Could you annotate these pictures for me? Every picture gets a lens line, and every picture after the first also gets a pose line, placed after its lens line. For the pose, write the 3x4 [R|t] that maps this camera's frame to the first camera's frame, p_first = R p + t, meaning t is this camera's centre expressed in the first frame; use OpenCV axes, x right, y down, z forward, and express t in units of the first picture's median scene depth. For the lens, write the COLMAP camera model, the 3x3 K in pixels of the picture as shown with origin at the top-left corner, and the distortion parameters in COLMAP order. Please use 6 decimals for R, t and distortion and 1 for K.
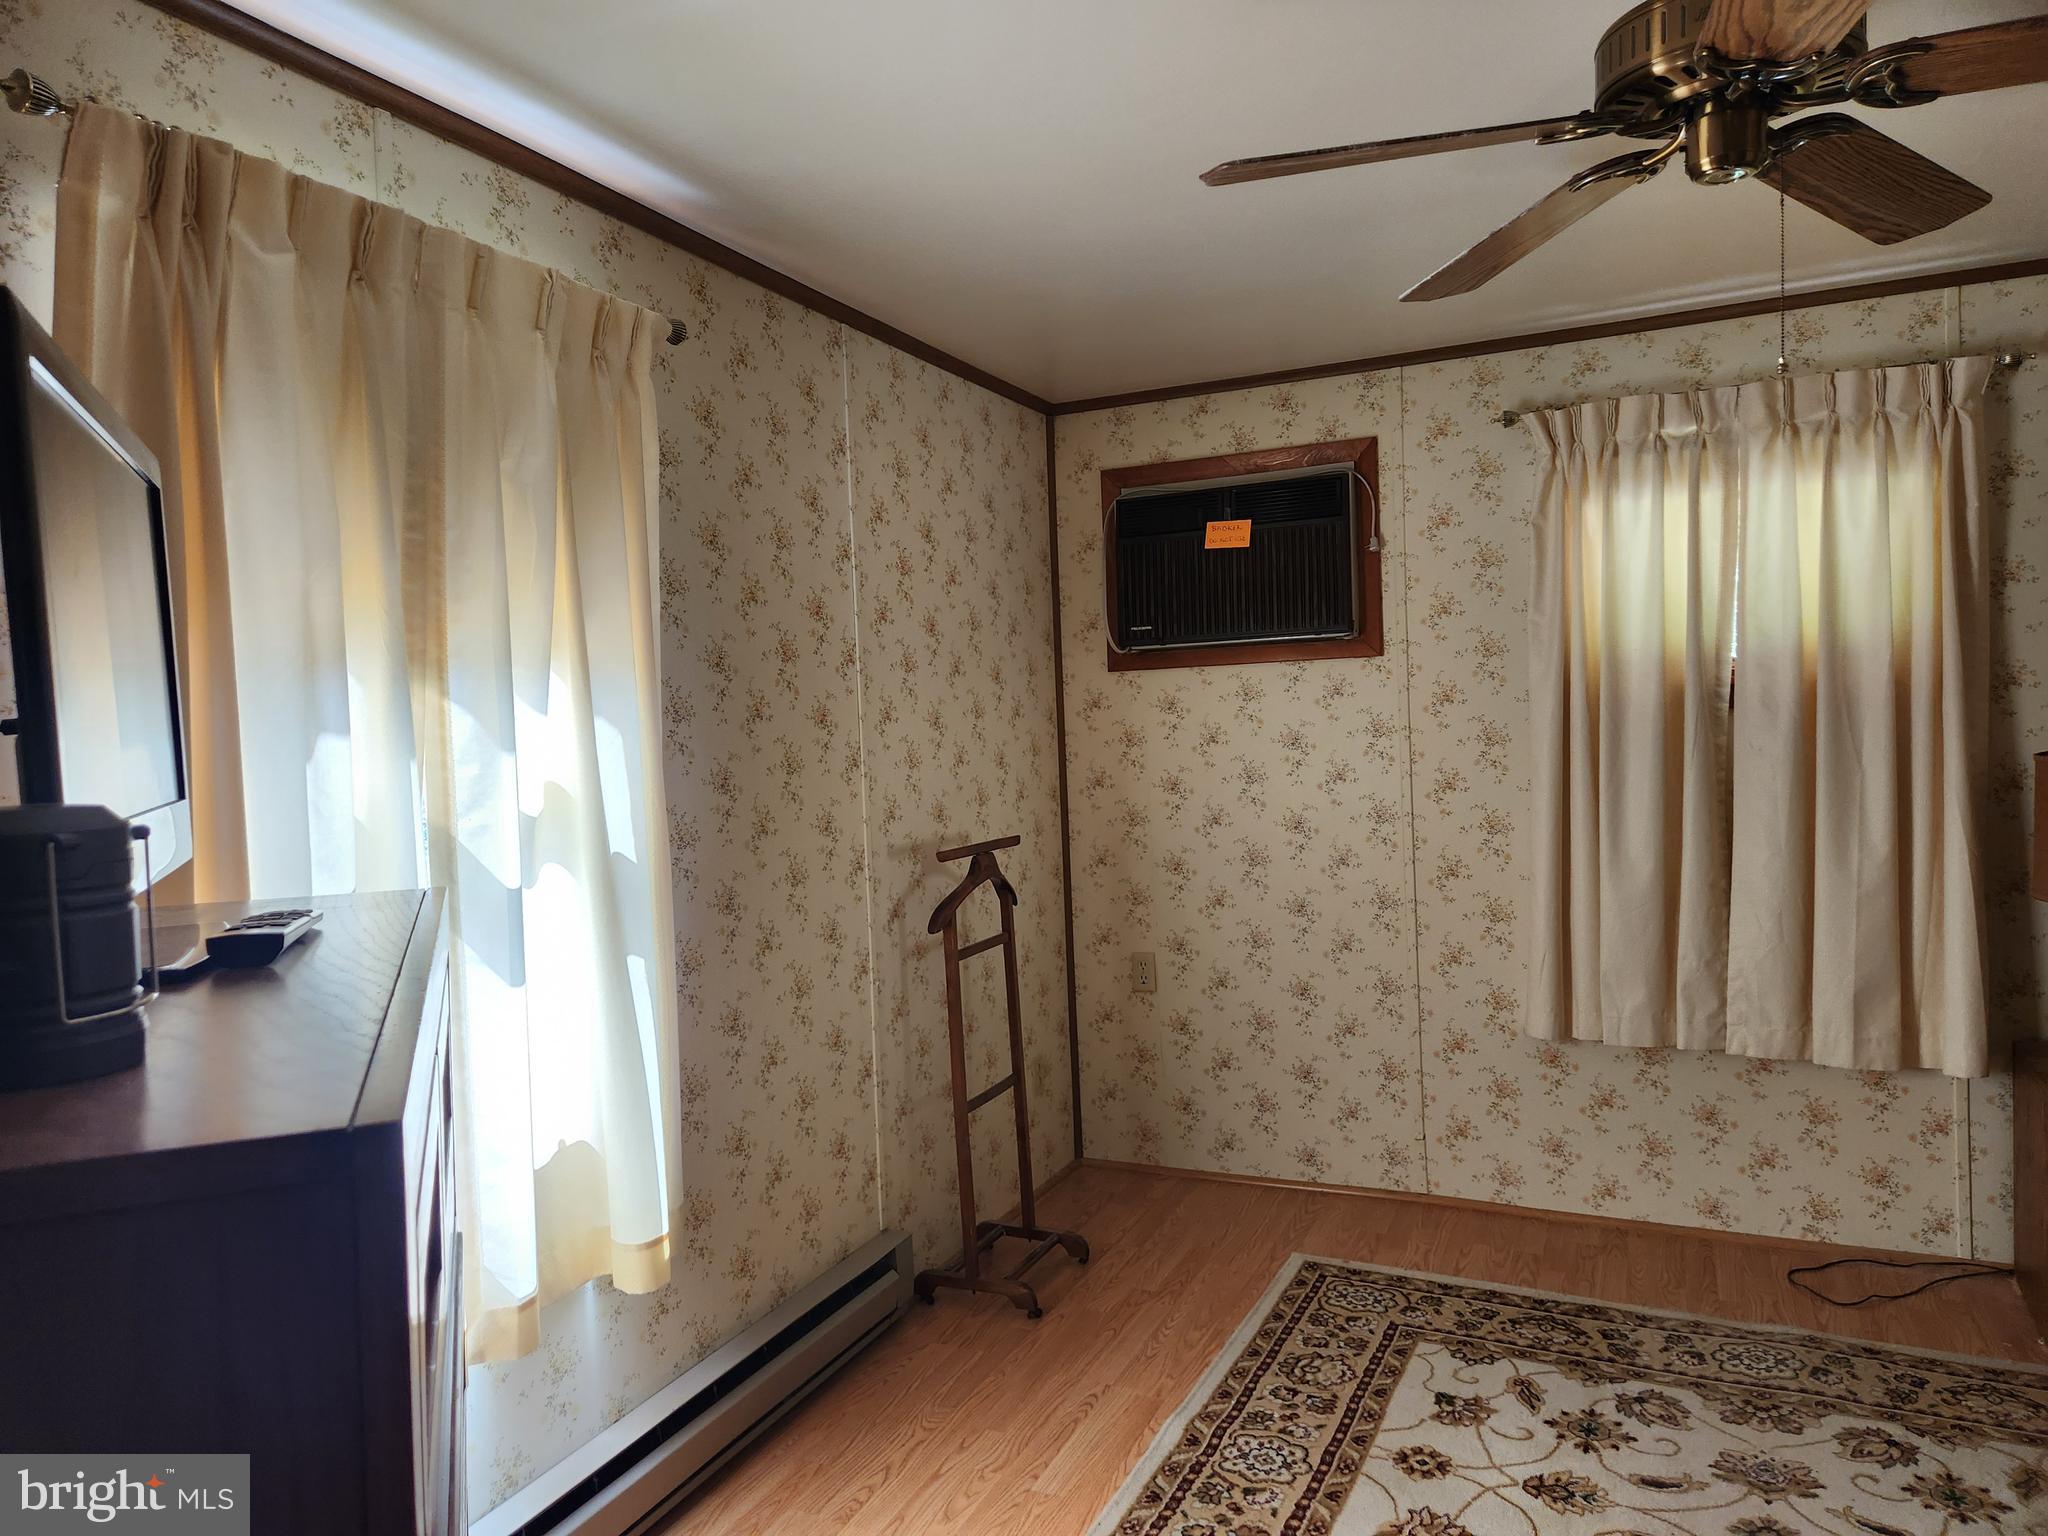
lens RADIAL K [[1363.0, 0, 1026.5], [0, 1363.0, 762.4], [0, 0, 1]] dist [0.074583, -0.053104]
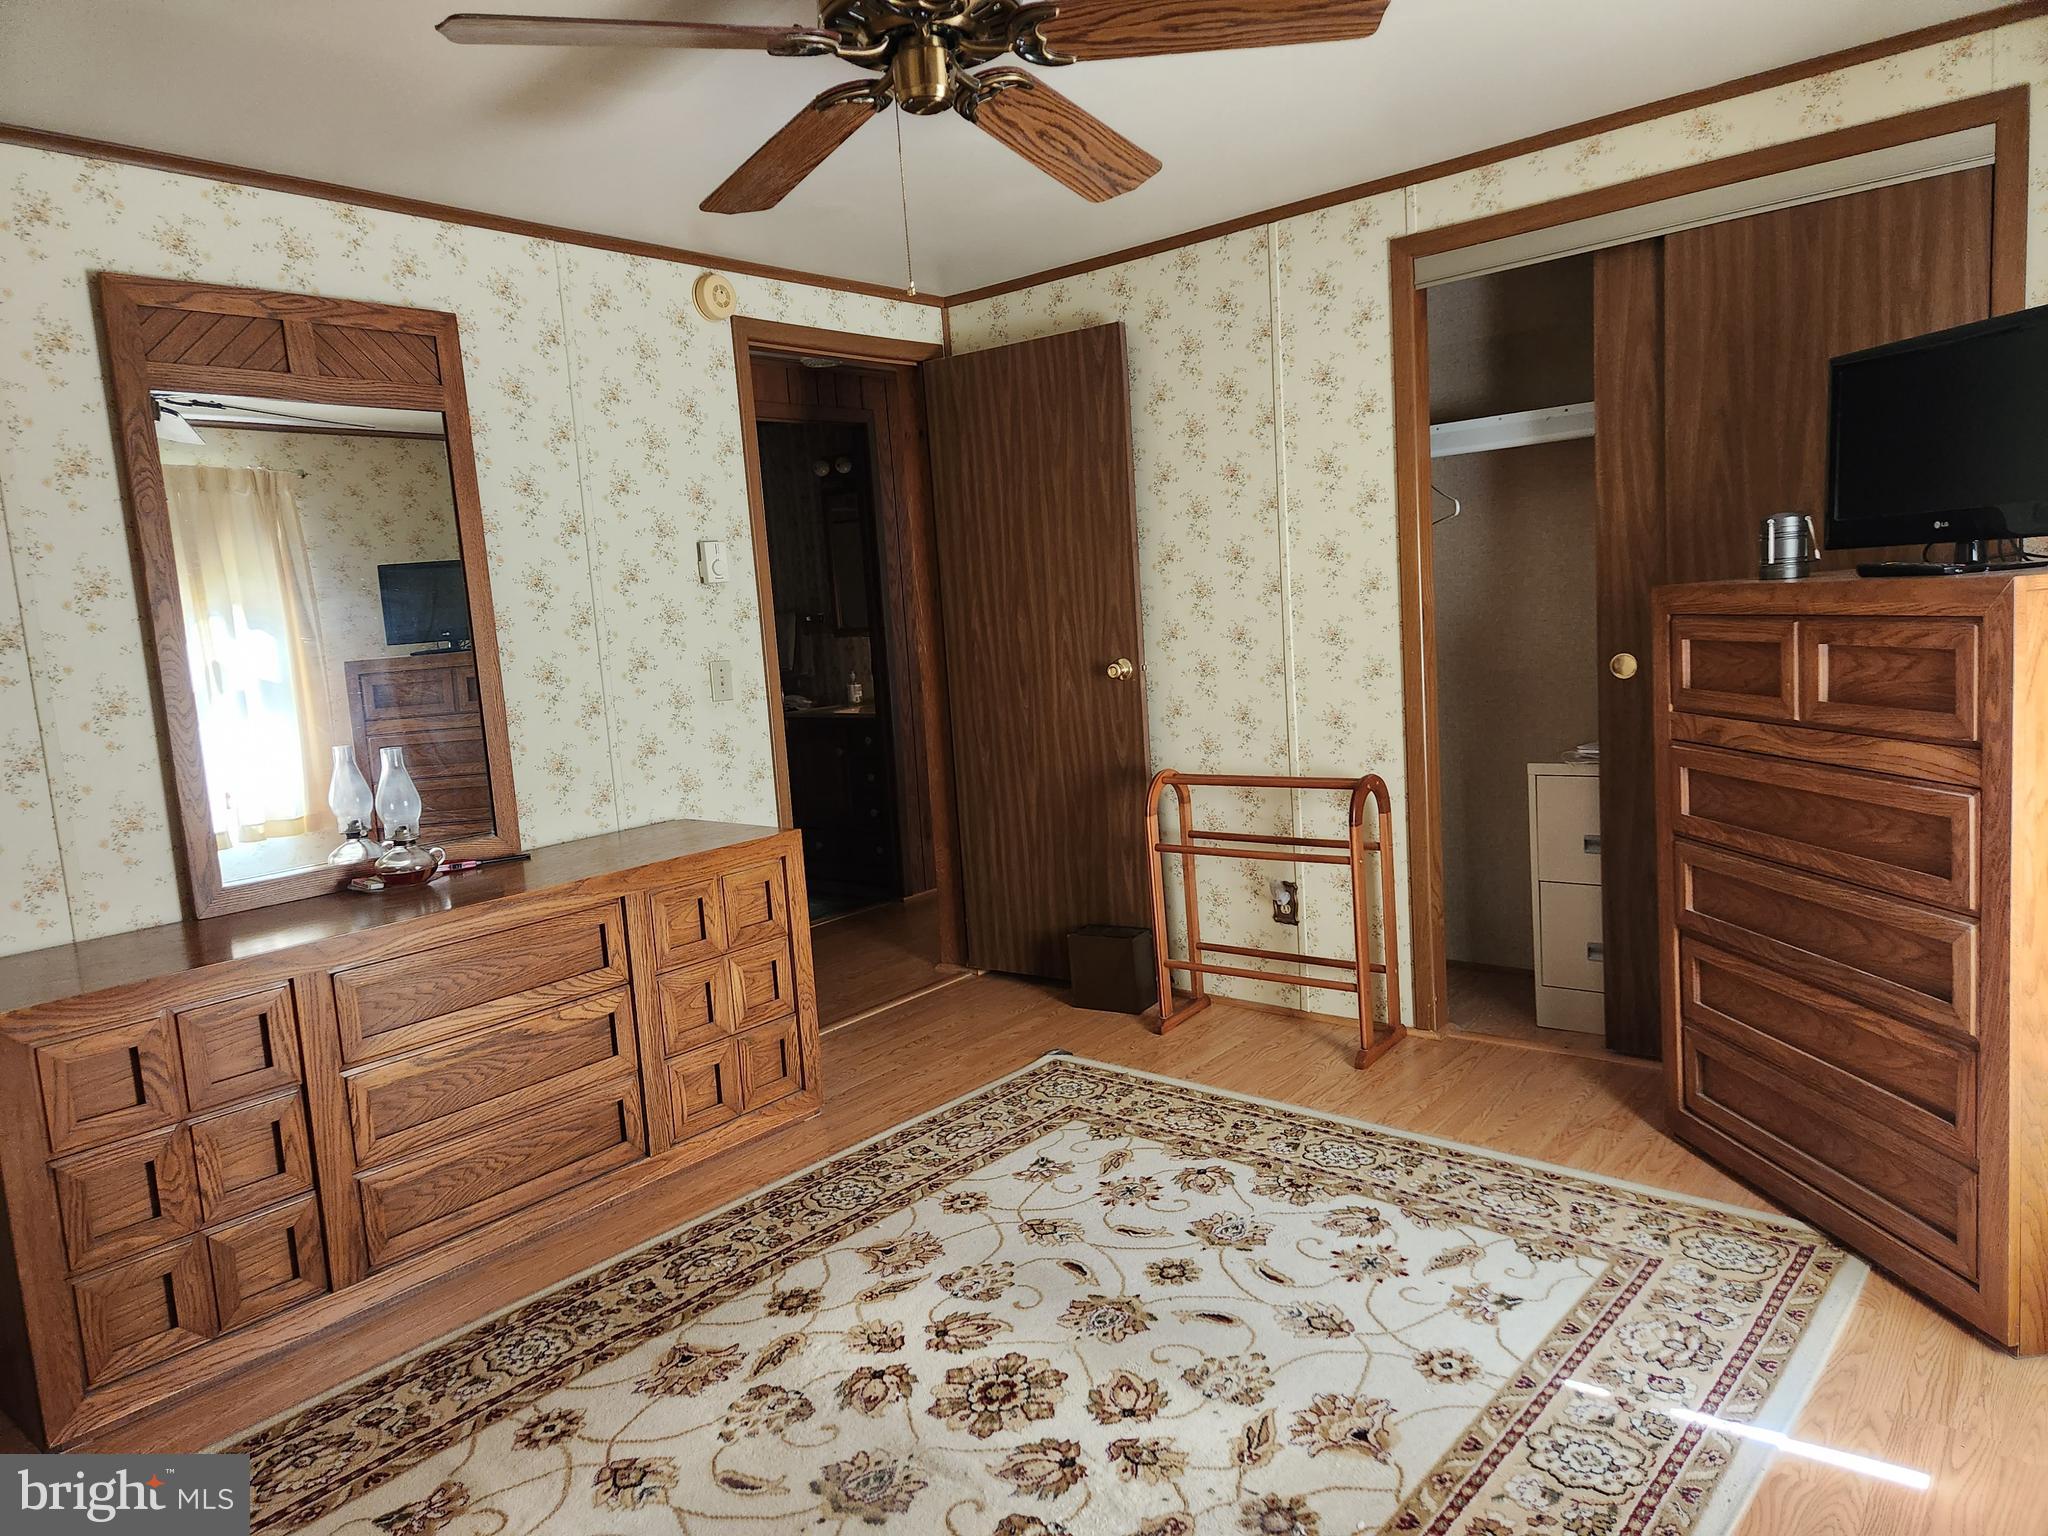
lens RADIAL K [[1363.0, 0, 1036.1], [0, 1363.0, 766.9], [0, 0, 1]] dist [0.074583, -0.053104]
pose [[-0.961770, 0.071282, 0.264420, 0.140380], [0.114251, 0.981932, 0.150855, -0.012908], [-0.248889, 0.175298, -0.952536, 1.050673]]
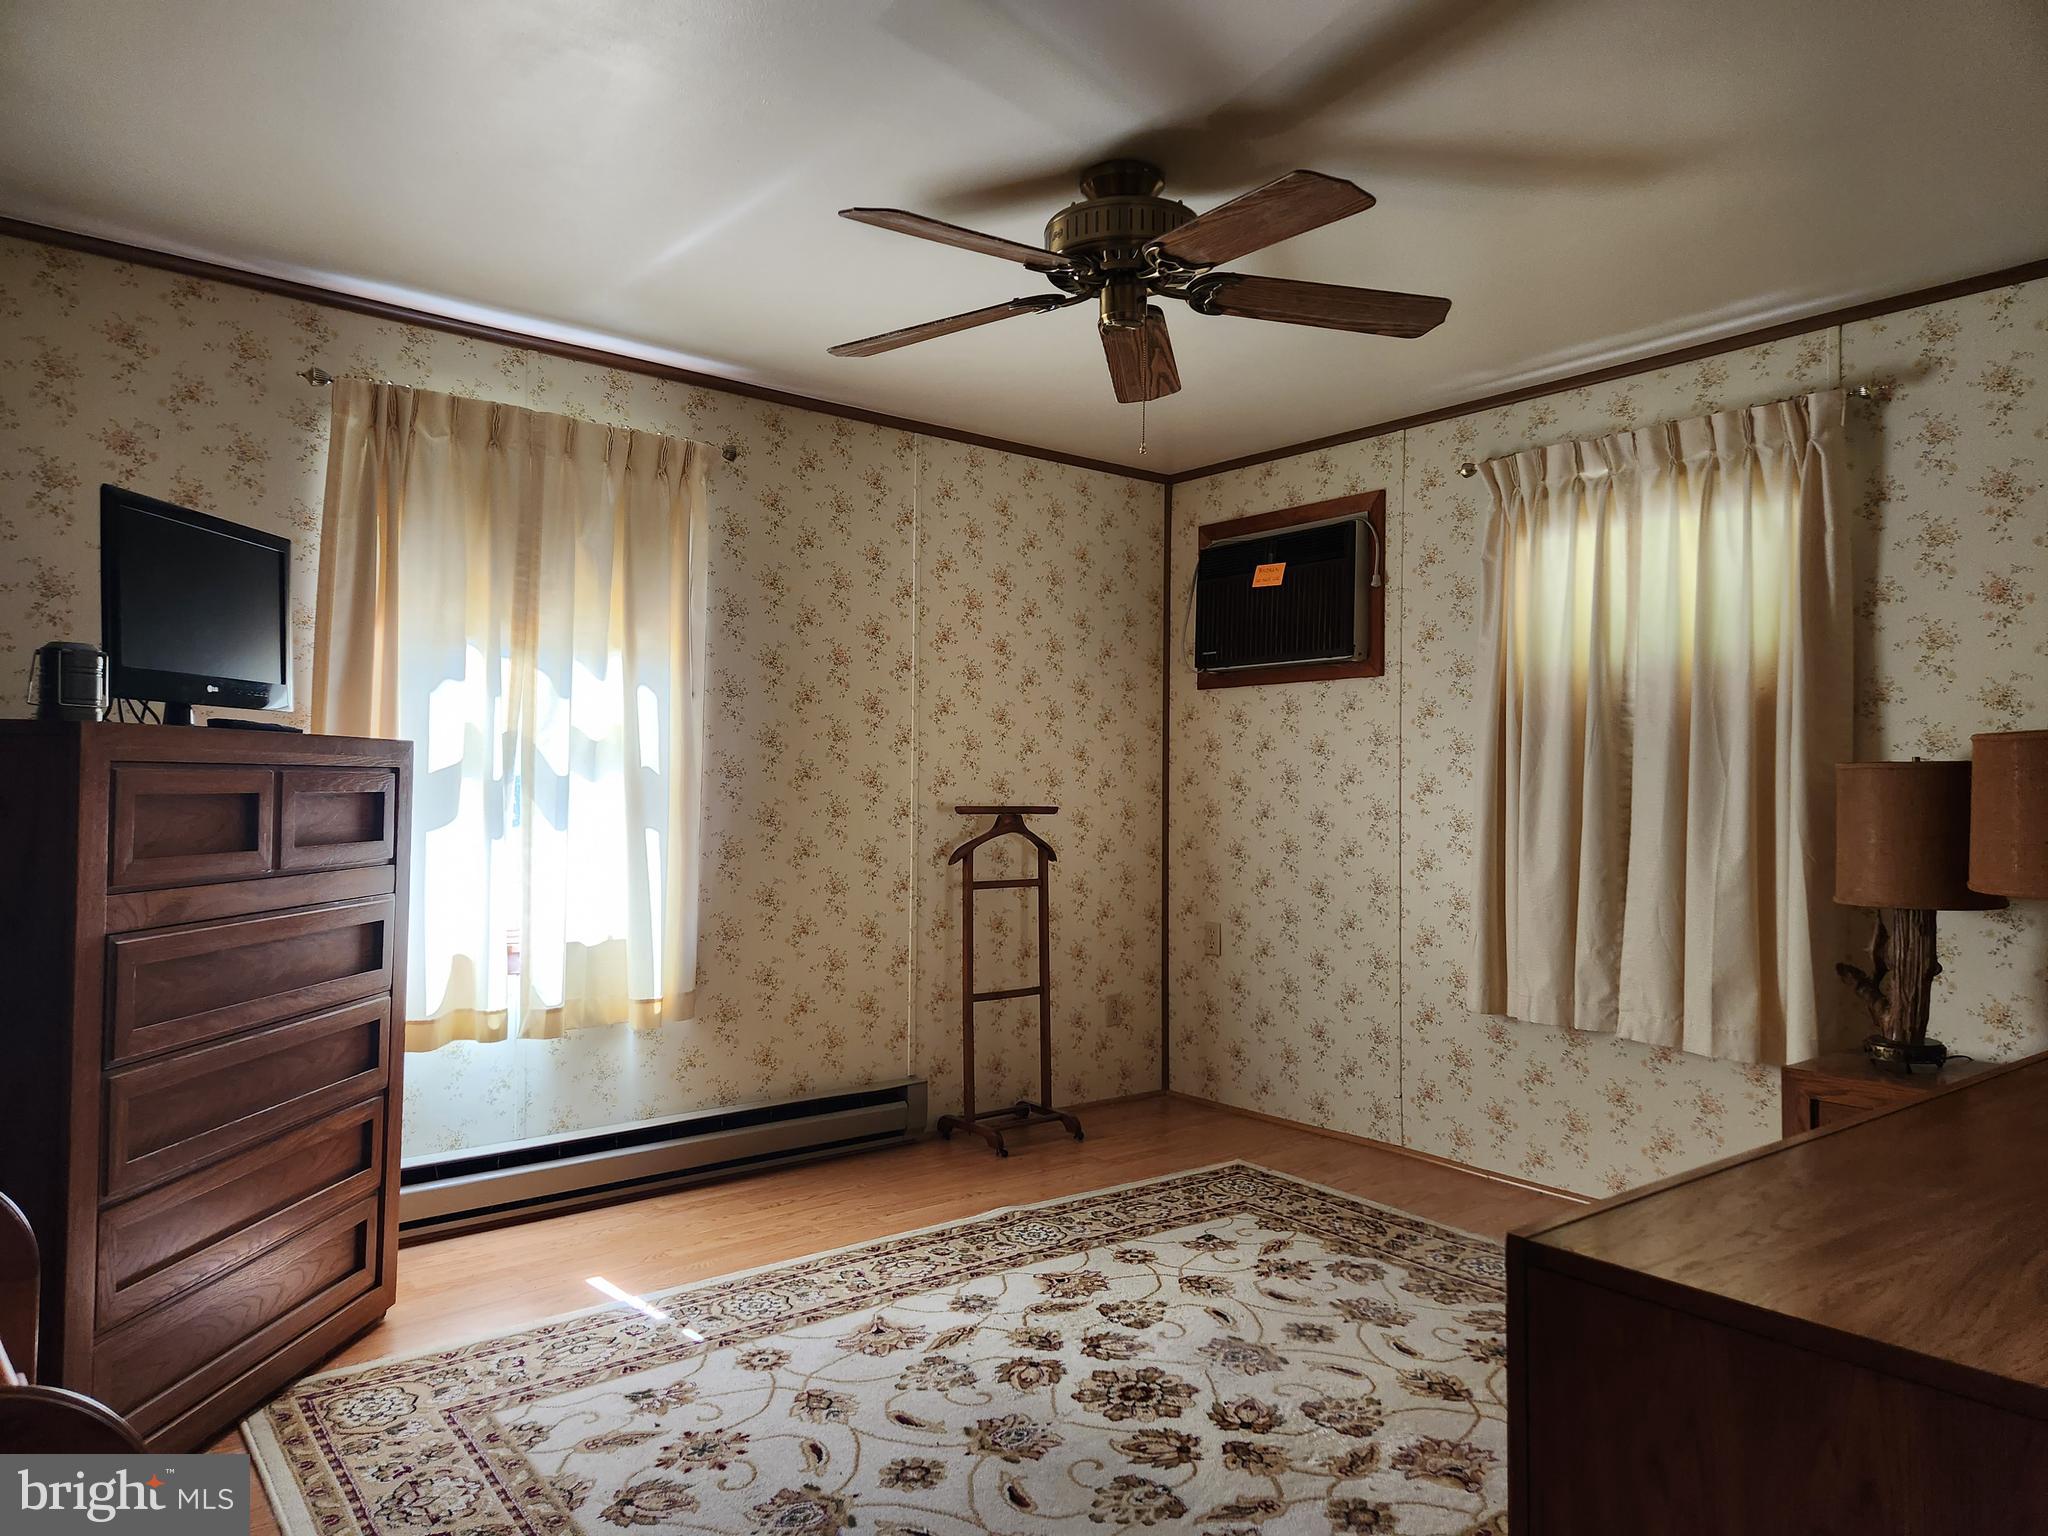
lens RADIAL K [[1363.0, 0, 1030.8], [0, 1363.0, 773.0], [0, 0, 1]] dist [0.074583, -0.053104]
pose [[0.895783, 0.041765, -0.442526, 0.609357], [-0.059177, 0.997919, -0.025608, 0.062514], [0.440535, 0.049127, 0.896390, -0.205283]]
